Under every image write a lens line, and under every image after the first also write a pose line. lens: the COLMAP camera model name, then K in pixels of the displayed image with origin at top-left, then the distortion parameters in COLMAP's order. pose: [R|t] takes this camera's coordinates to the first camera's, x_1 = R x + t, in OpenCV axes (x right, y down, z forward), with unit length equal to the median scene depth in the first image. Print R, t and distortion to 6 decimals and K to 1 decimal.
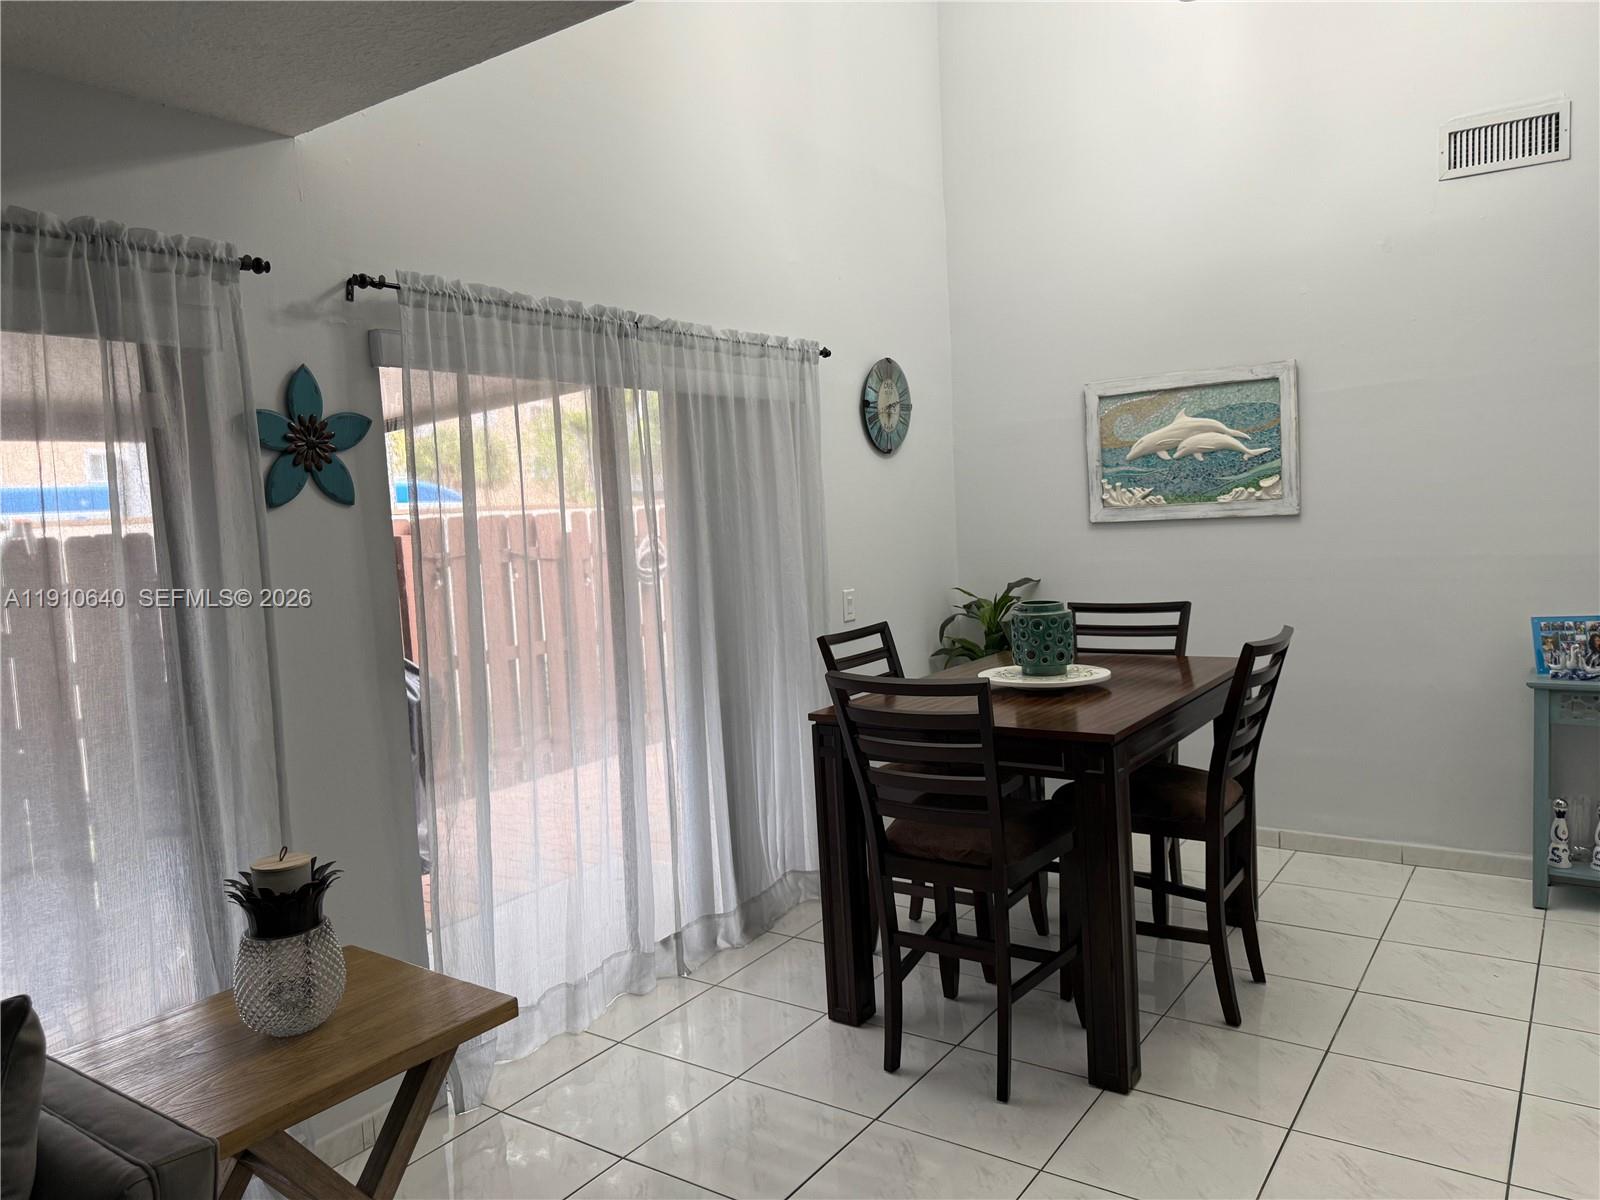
lens RADIAL K [[1142.8, 0, 798.6], [0, 1142.8, 592.2], [0, 0, 1]] dist [-0.000849, -0.000553]
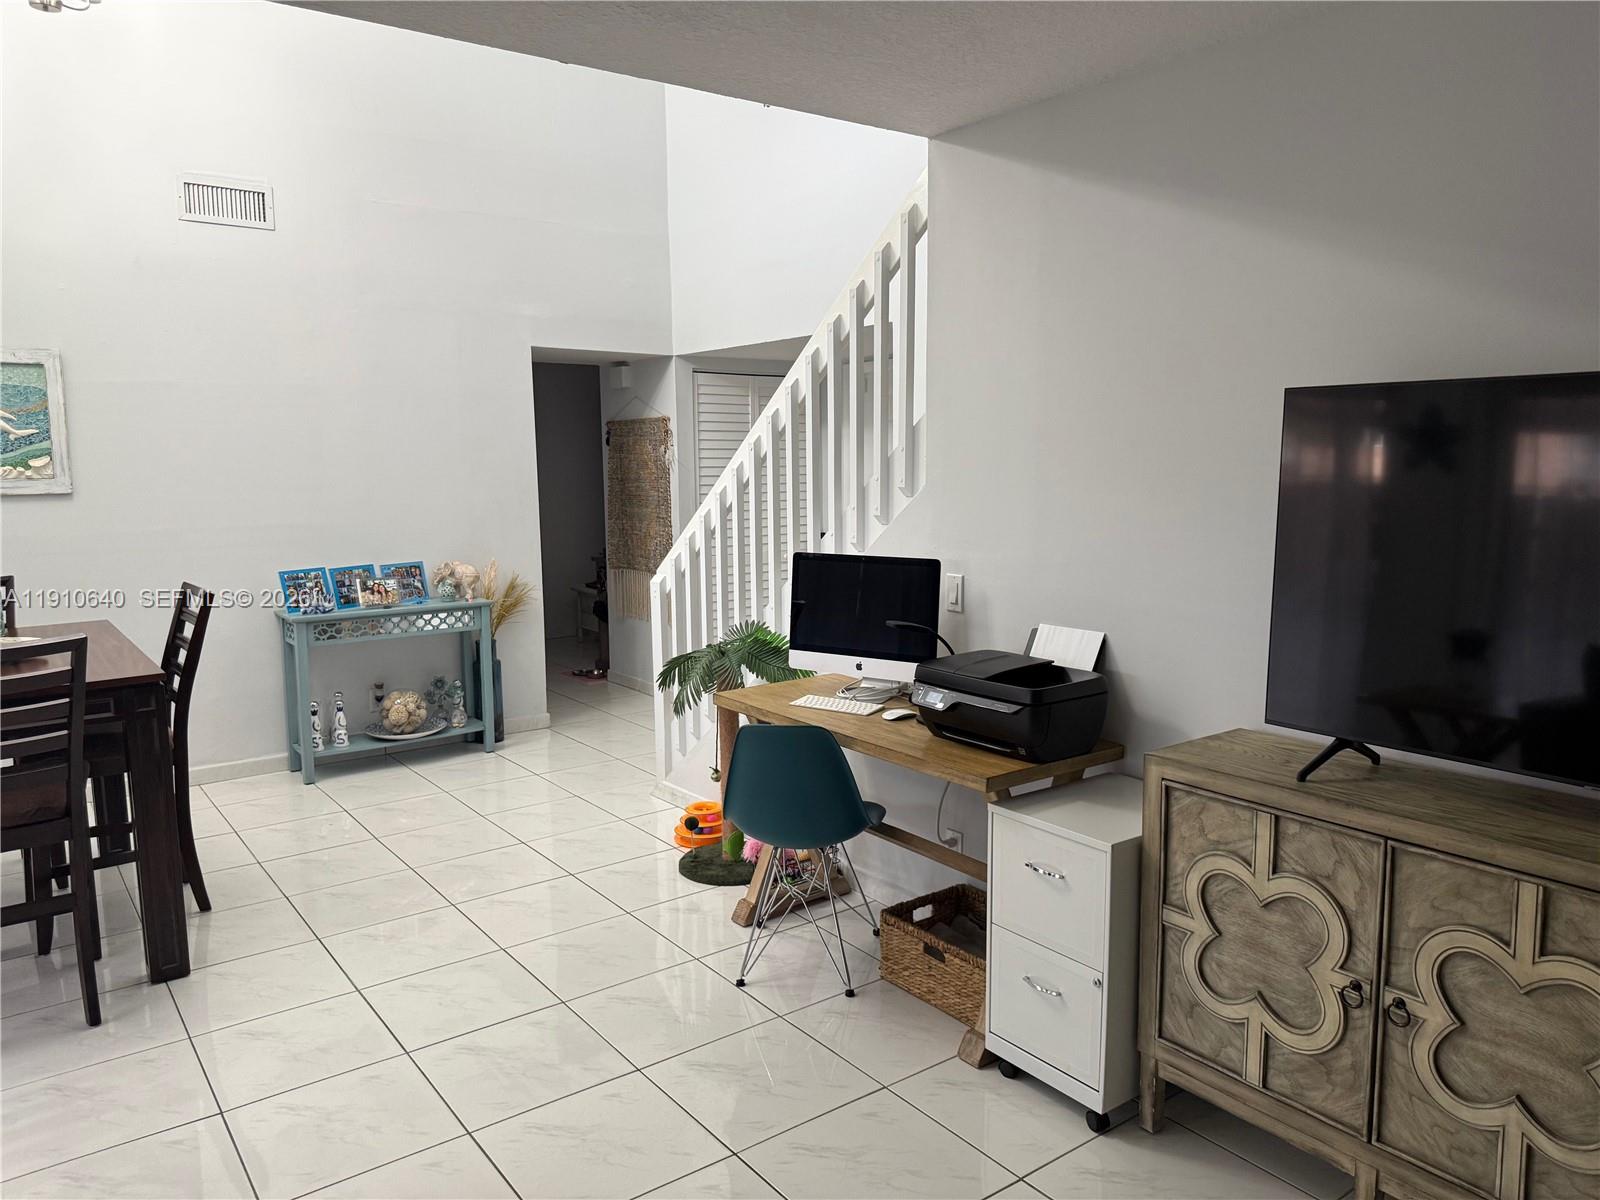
lens RADIAL K [[1142.8, 0, 798.6], [0, 1142.8, 592.2], [0, 0, 1]] dist [-0.000849, -0.000553]
pose [[0.315520, -0.068500, 0.946443, -0.379878], [0.064784, 0.996619, 0.050534, 0.015736], [-0.946705, 0.045370, 0.318891, 0.004129]]
